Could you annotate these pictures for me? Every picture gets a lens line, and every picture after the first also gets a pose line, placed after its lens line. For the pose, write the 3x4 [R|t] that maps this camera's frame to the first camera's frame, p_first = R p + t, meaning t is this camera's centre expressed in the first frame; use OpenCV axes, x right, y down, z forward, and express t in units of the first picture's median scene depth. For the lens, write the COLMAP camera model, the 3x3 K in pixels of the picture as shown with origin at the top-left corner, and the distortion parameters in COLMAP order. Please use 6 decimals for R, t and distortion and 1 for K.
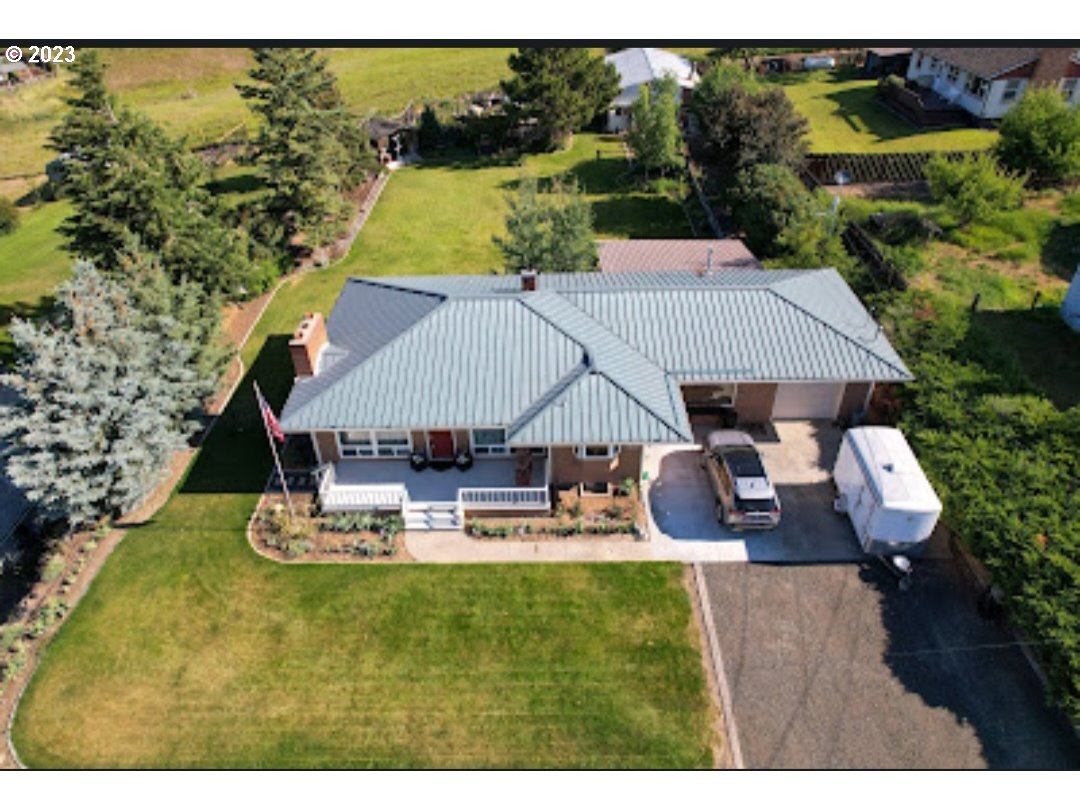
lens RADIAL K [[460.5, 0, 545.7], [0, 460.5, 403.7], [0, 0, 1]] dist [-0.024973, 0.009476]
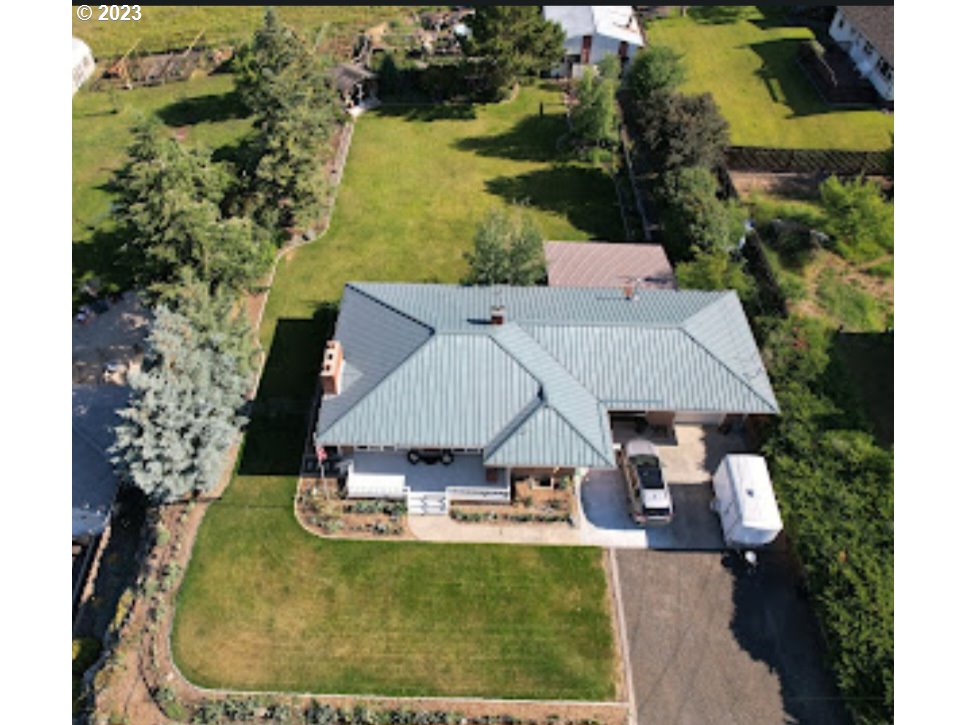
lens RADIAL K [[393.9, 0, 483.0], [0, 393.9, 362.5], [0, 0, 1]] dist [-0.011505, -0.000204]
pose [[0.999139, 0.039325, 0.013218, -0.109955], [-0.040647, 0.991696, 0.122016, -0.346117], [-0.008310, -0.122448, 0.992440, -0.149907]]
